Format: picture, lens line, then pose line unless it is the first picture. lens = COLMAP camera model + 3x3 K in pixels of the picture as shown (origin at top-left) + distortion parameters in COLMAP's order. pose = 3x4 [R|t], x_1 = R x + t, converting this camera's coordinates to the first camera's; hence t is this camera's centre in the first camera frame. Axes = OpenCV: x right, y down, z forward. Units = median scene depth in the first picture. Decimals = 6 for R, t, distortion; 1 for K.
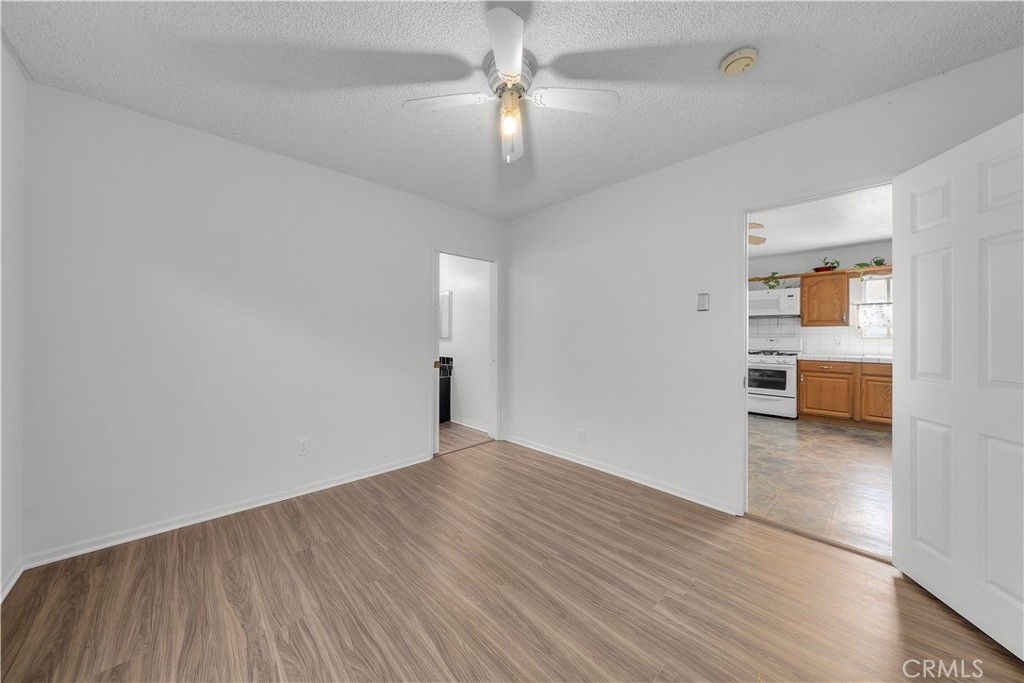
lens RADIAL K [[350.7, 0, 513.9], [0, 350.7, 332.4], [0, 0, 1]] dist [-0.000595, -0.000070]
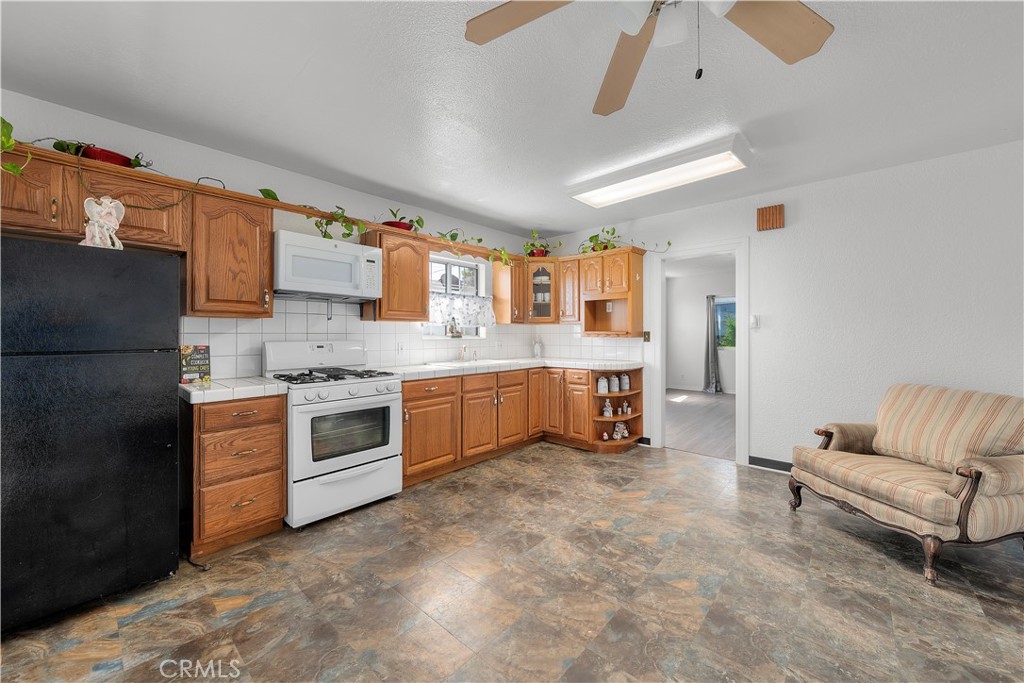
lens RADIAL K [[384.9, 0, 512.4], [0, 384.9, 333.6], [0, 0, 1]] dist [-0.000473, -0.000082]
pose [[-0.078471, -0.002033, 0.996914, 0.209979], [-0.004629, 0.999988, 0.001675, 0.002624], [-0.996906, -0.004484, -0.078479, 0.880718]]
